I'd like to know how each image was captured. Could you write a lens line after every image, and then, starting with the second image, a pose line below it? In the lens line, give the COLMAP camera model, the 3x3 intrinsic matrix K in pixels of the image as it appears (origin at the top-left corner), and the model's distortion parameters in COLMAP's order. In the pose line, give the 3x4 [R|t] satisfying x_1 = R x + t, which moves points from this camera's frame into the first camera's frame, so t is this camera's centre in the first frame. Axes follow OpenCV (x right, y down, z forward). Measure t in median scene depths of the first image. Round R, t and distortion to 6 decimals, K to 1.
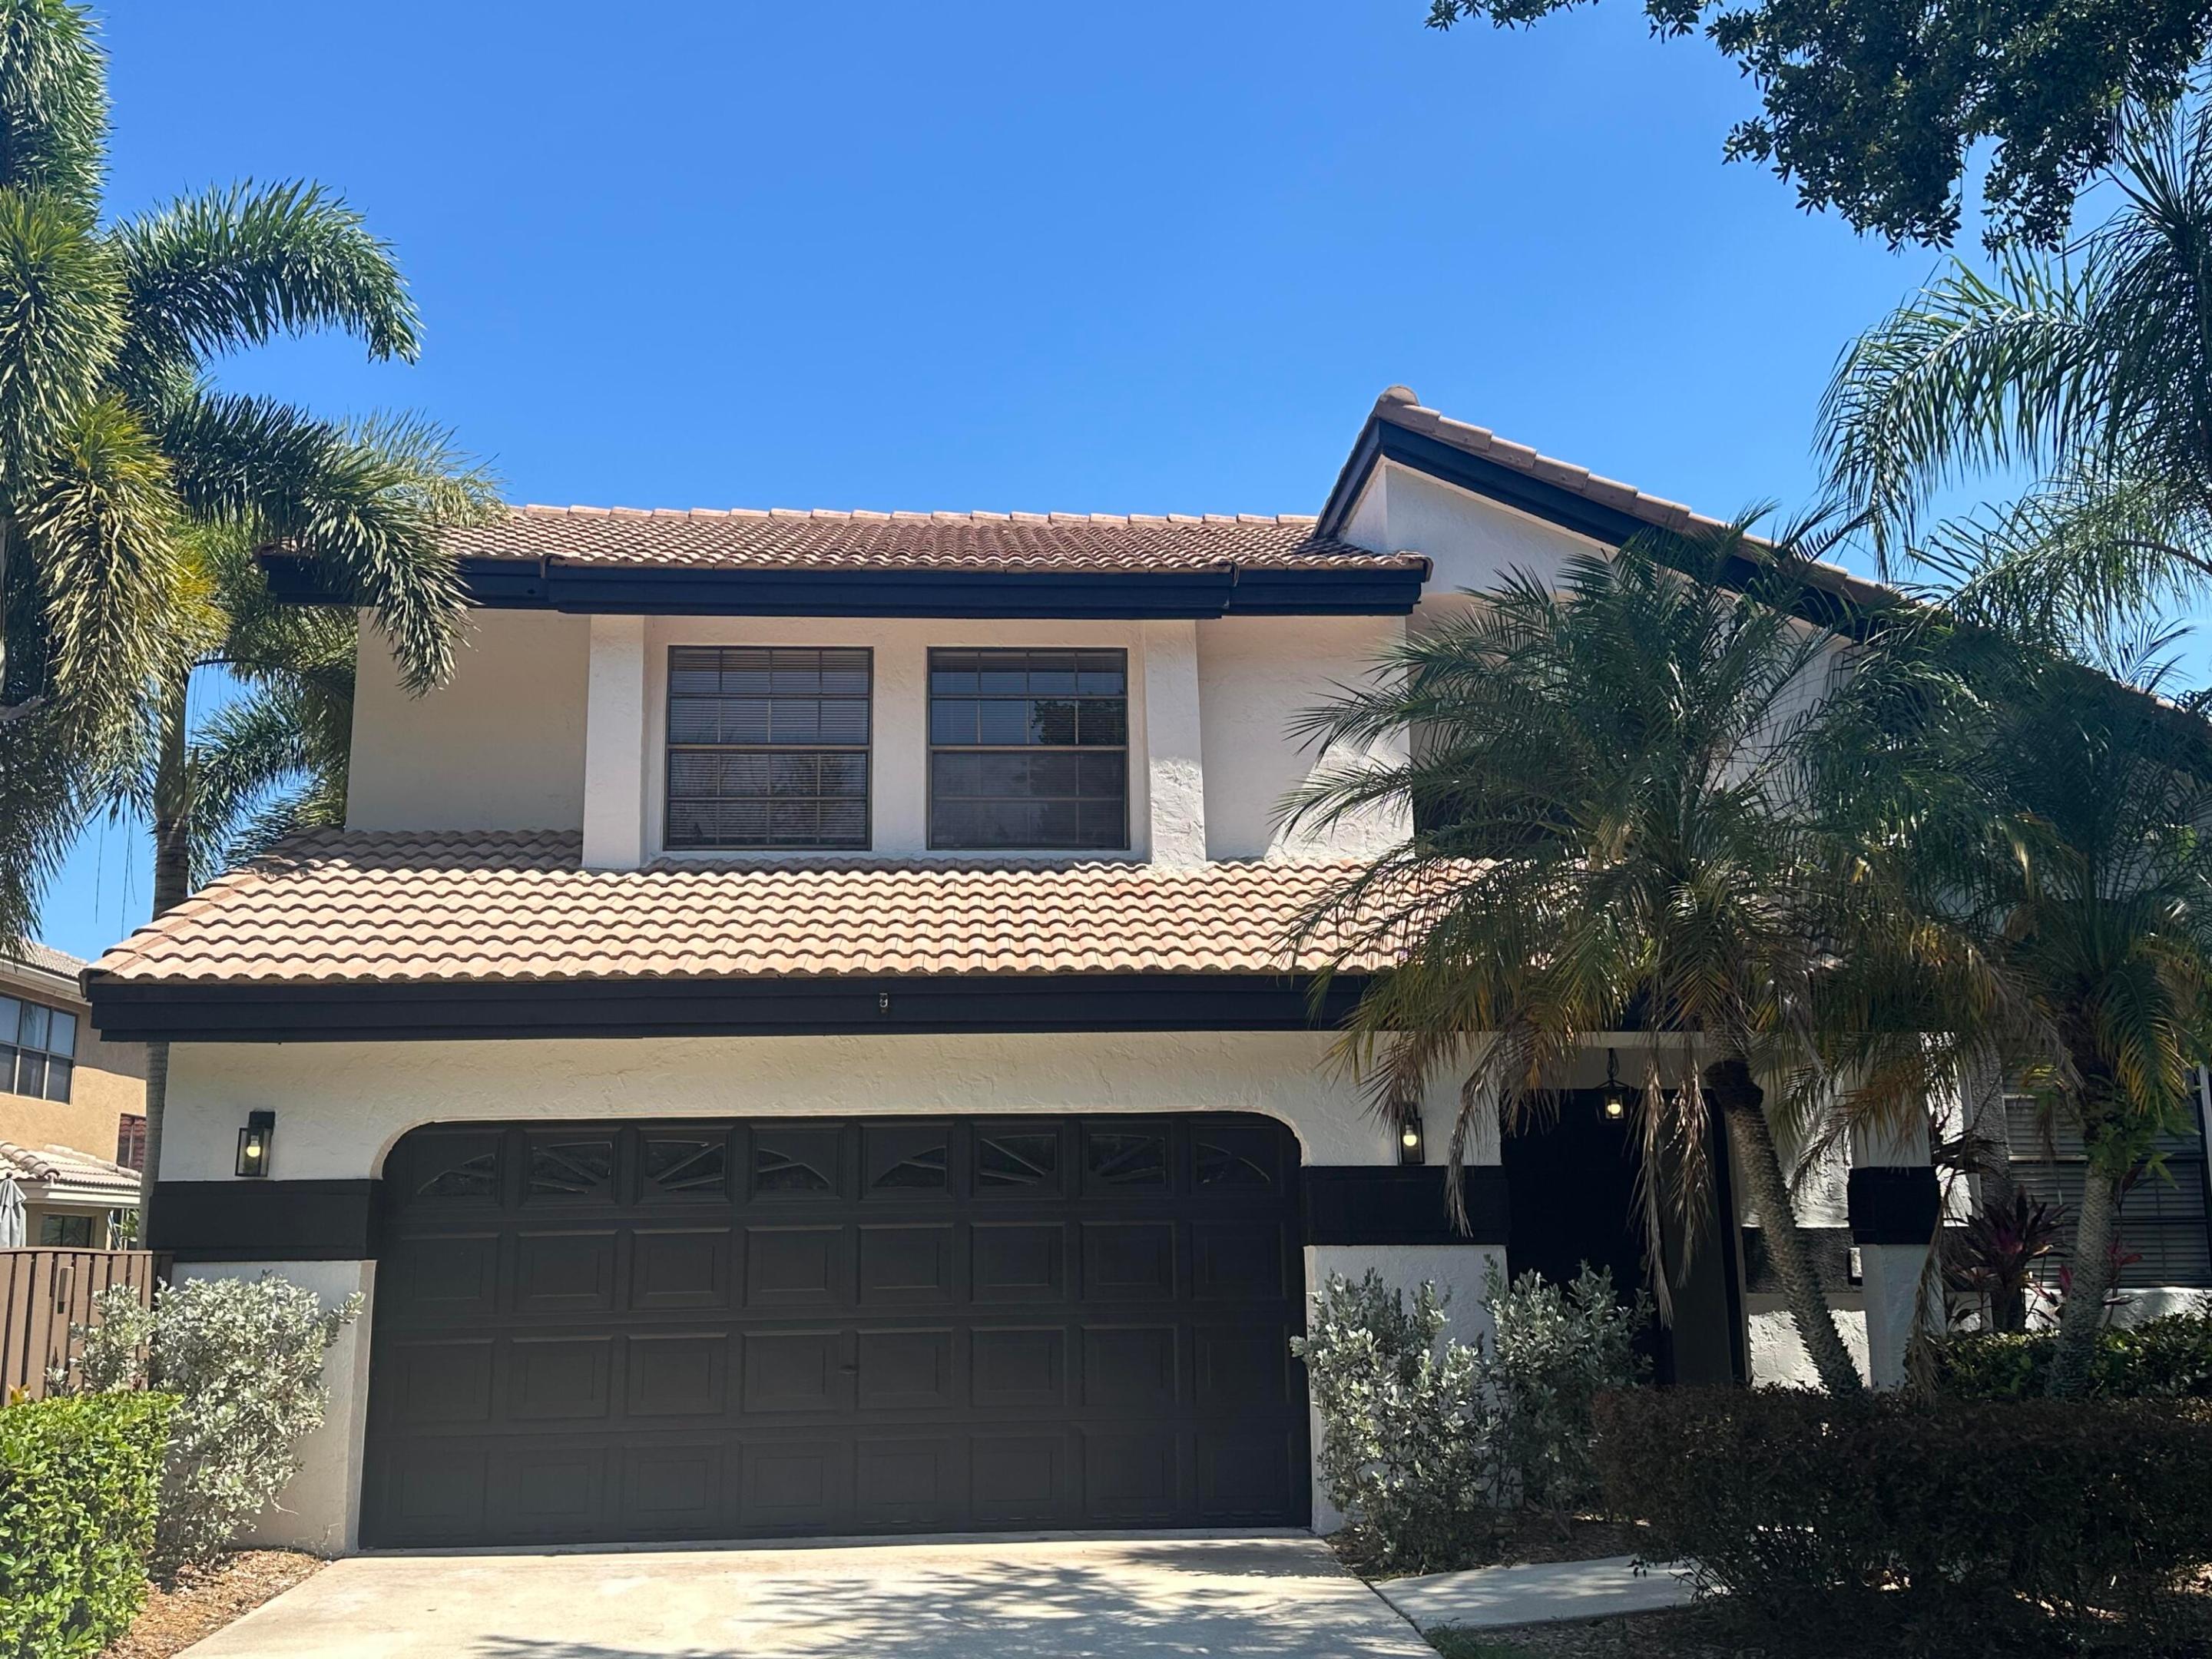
lens RADIAL K [[2102.7, 0, 1106.0], [0, 2102.7, 829.5], [0, 0, 1]] dist [0.196852, -0.379884]
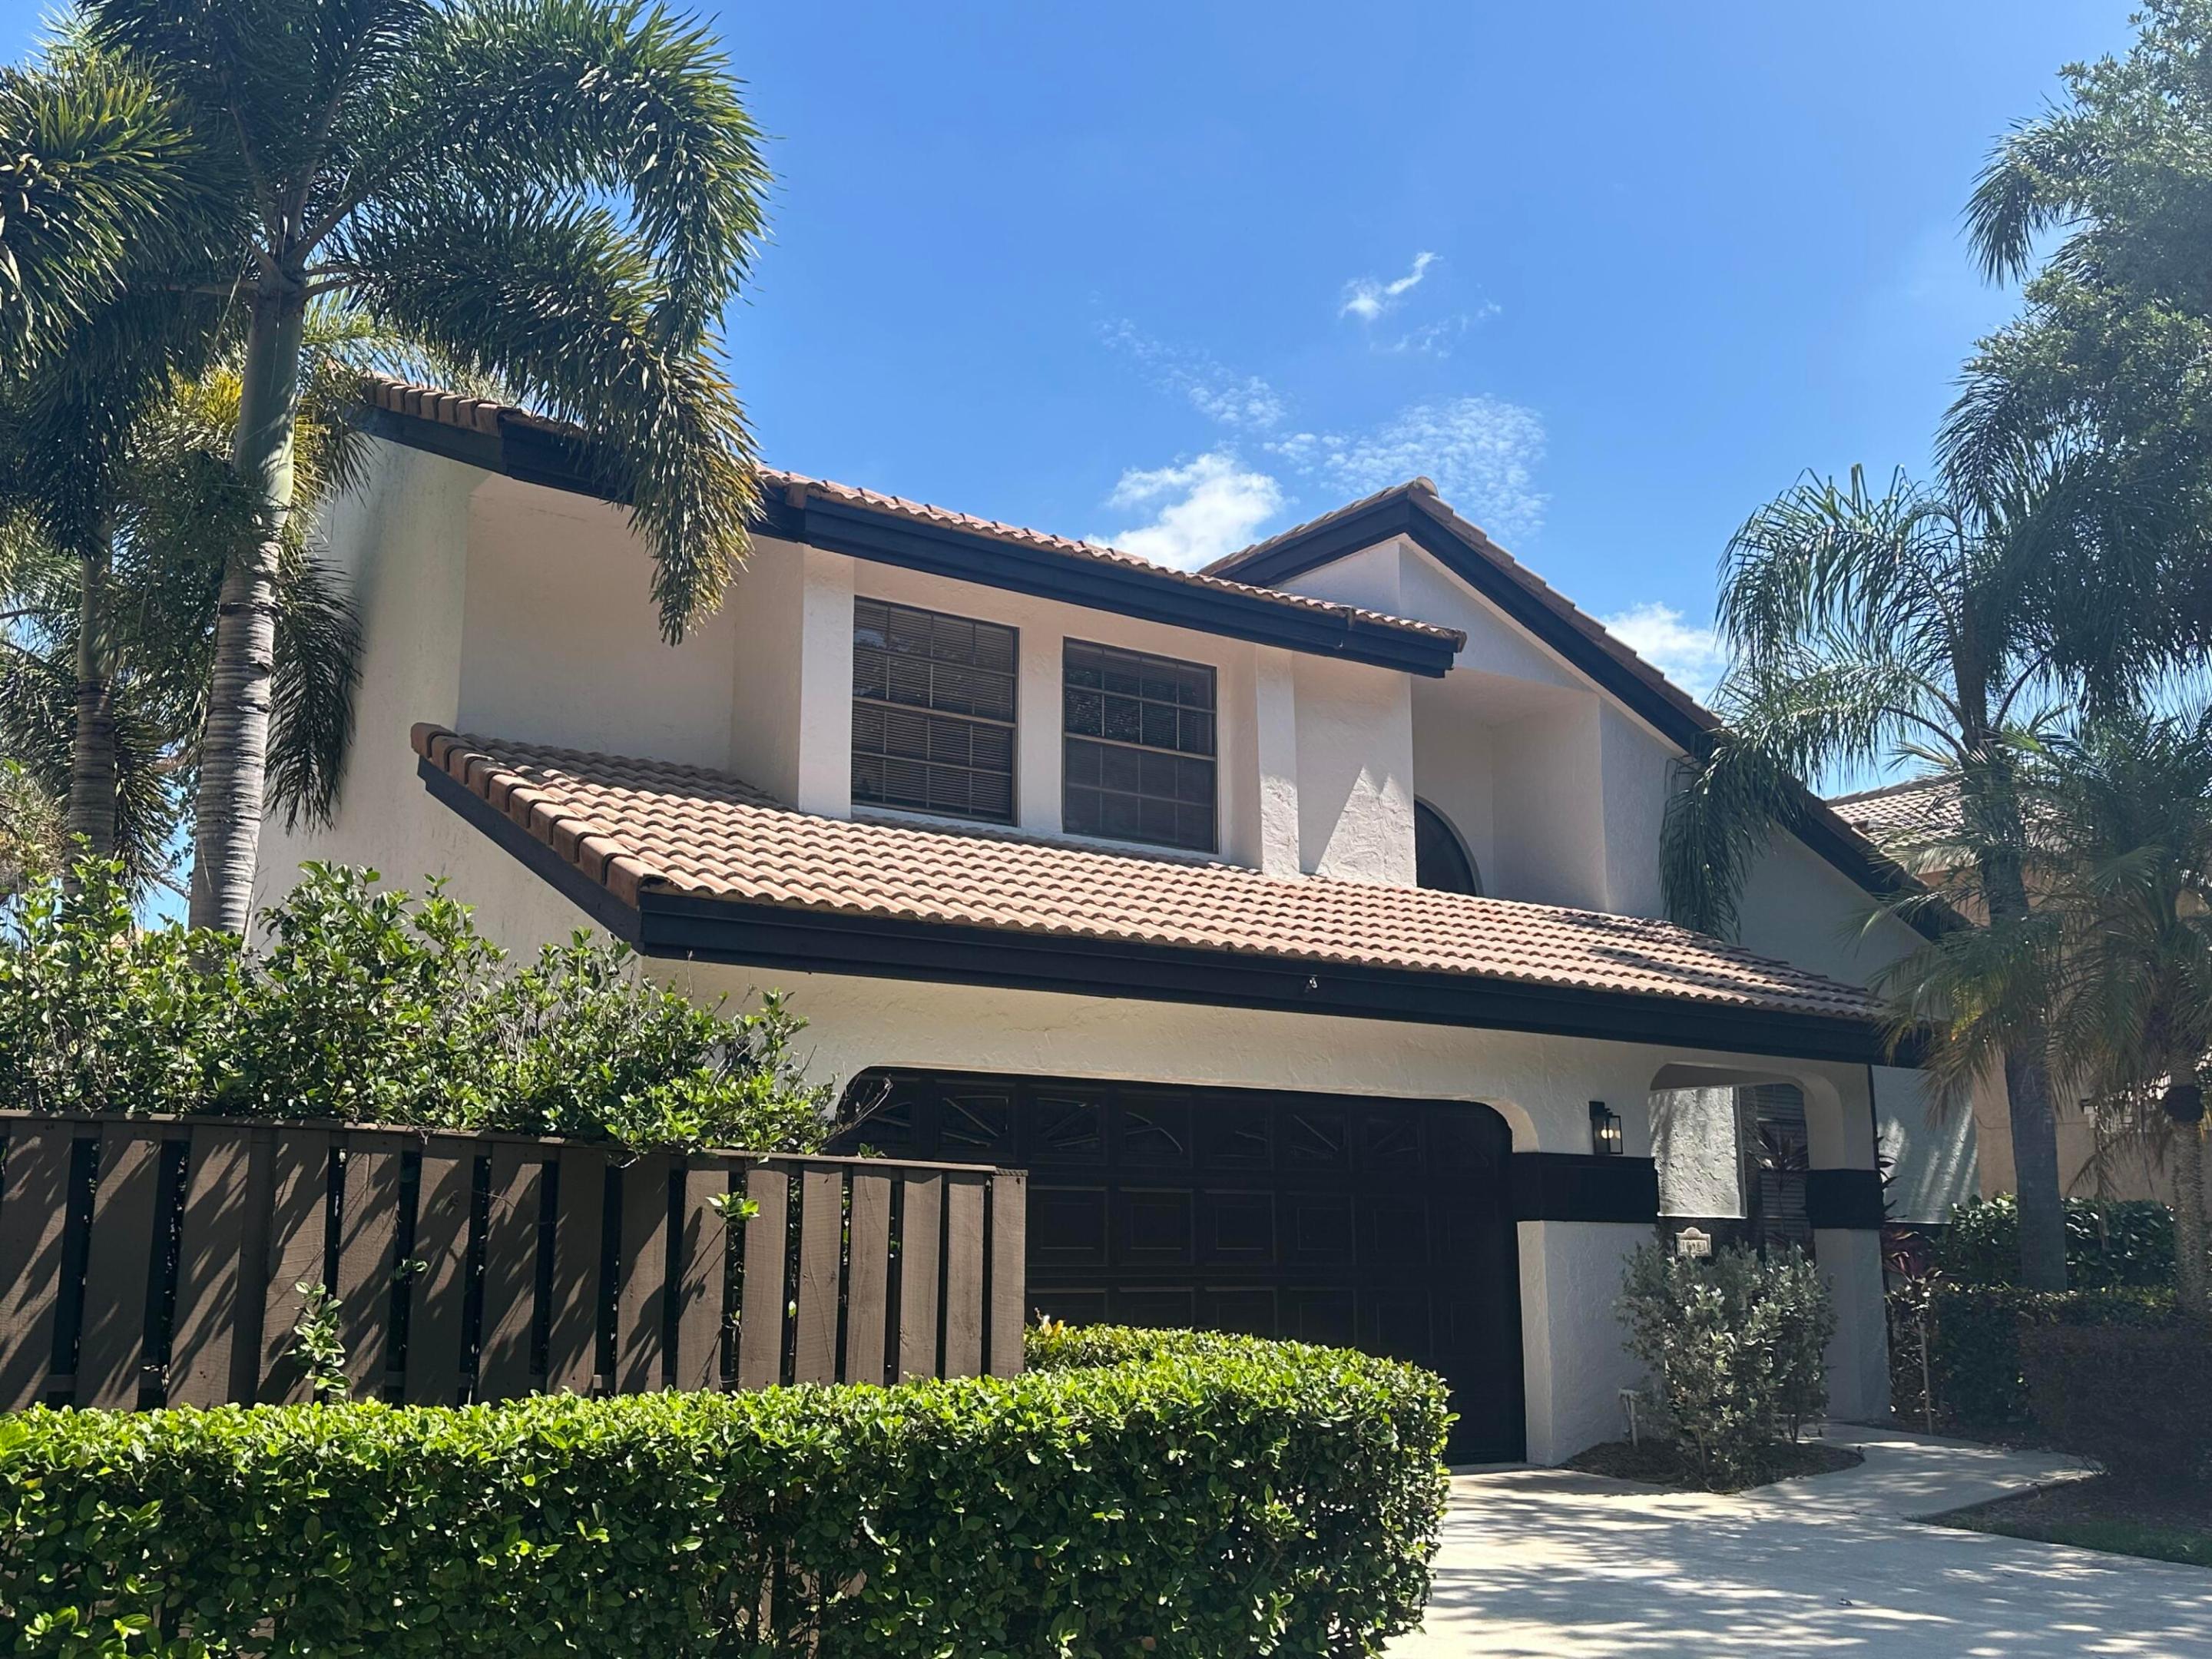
lens RADIAL K [[2102.7, 0, 1106.0], [0, 2102.7, 829.5], [0, 0, 1]] dist [0.196852, -0.379884]
pose [[0.851724, 0.116484, 0.510880, -0.603195], [-0.112317, 0.992901, -0.039137, 0.046819], [-0.511812, -0.024046, 0.858761, 0.106150]]
